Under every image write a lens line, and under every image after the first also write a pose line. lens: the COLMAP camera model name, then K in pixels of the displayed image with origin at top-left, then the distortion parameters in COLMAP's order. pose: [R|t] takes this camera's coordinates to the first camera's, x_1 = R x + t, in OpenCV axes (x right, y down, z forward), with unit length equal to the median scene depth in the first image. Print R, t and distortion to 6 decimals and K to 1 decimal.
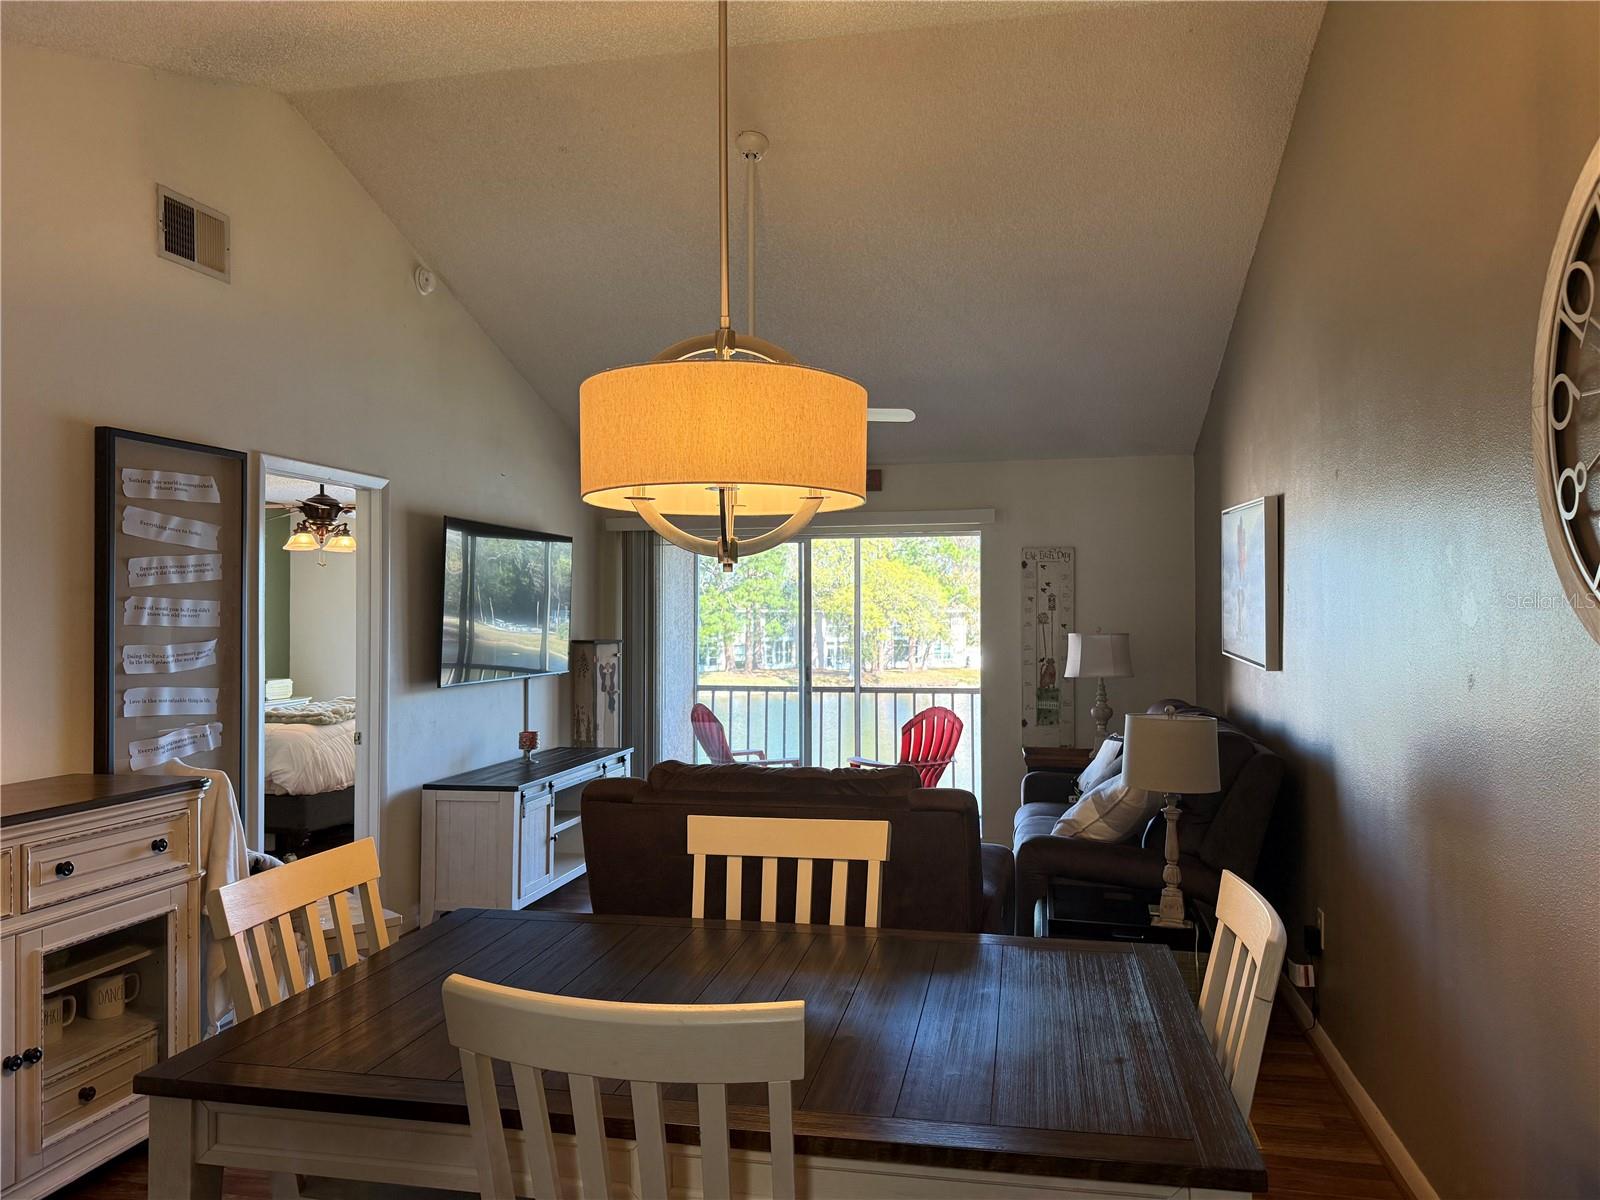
lens RADIAL K [[1131.7, 0, 801.7], [0, 1131.7, 602.4], [0, 0, 1]] dist [0.080557, -0.104812]
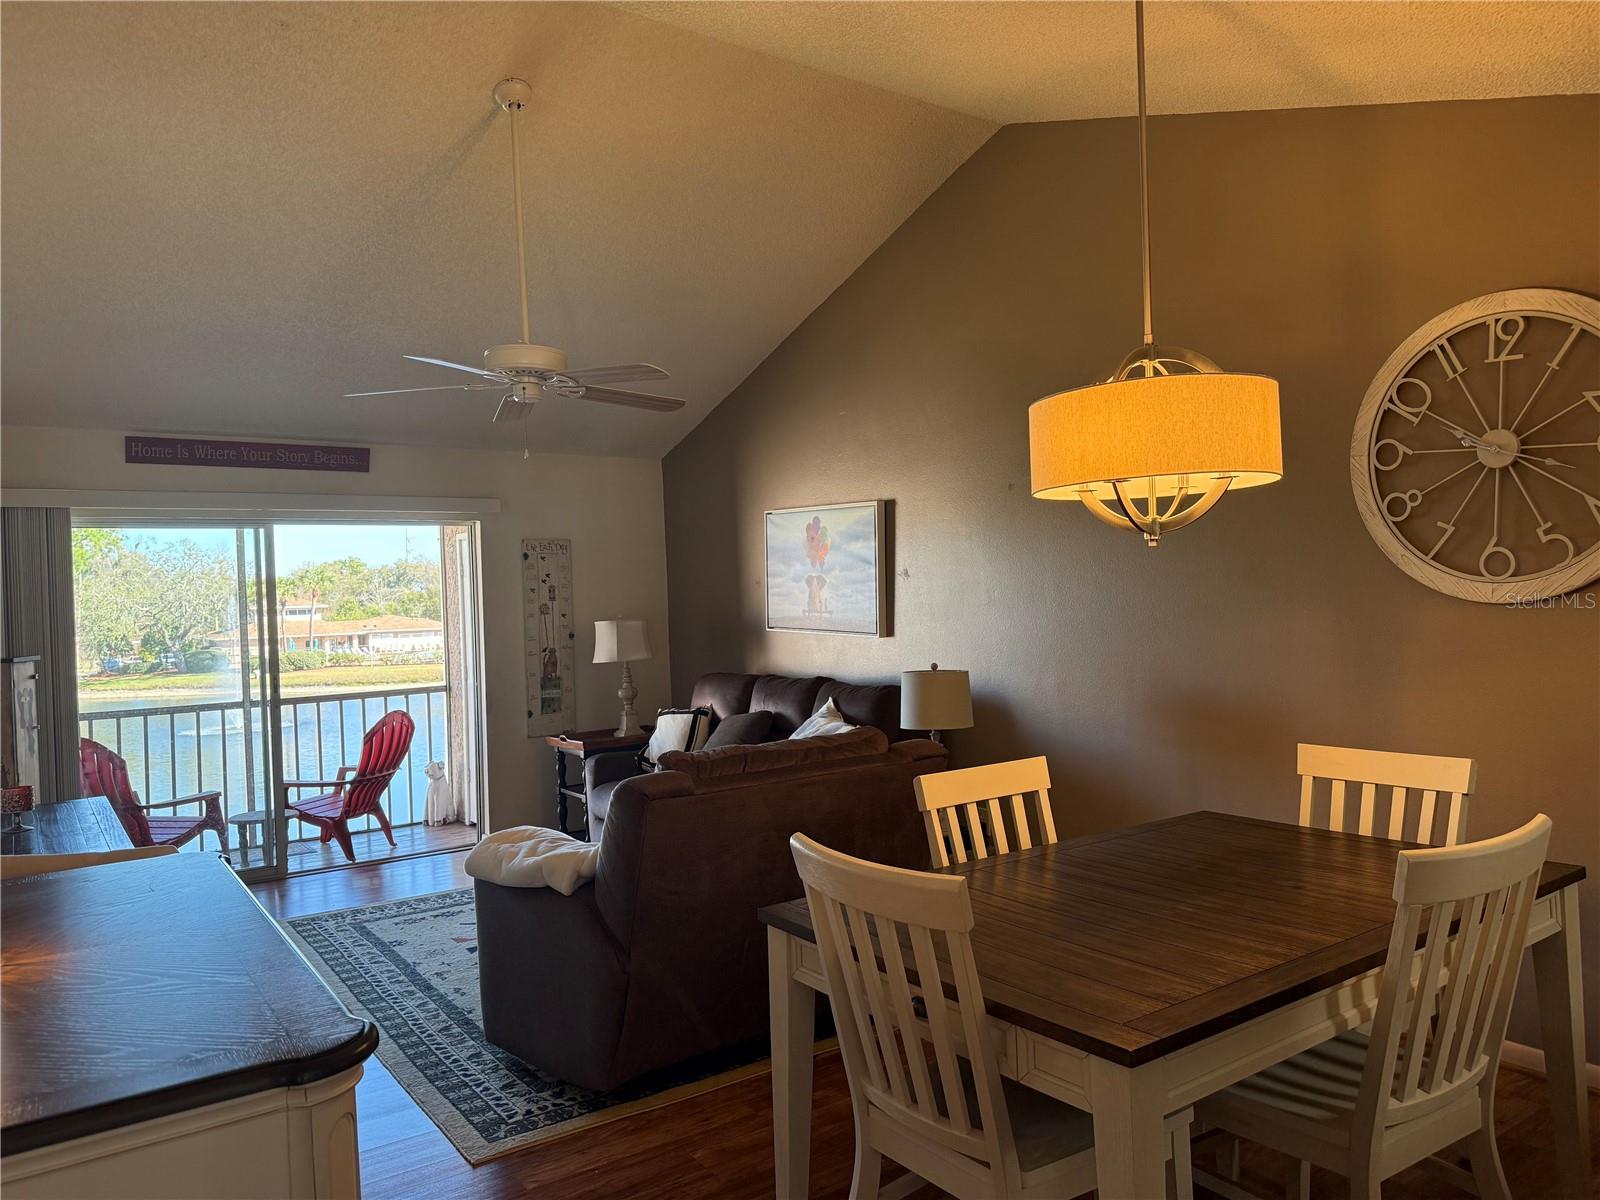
lens RADIAL K [[1131.7, 0, 795.3], [0, 1131.7, 602.6], [0, 0, 1]] dist [0.080557, -0.104812]
pose [[0.696397, -0.019940, 0.717380, -0.398515], [0.021264, 0.999748, 0.007147, 0.006082], [-0.717342, 0.010277, 0.696646, 0.138629]]
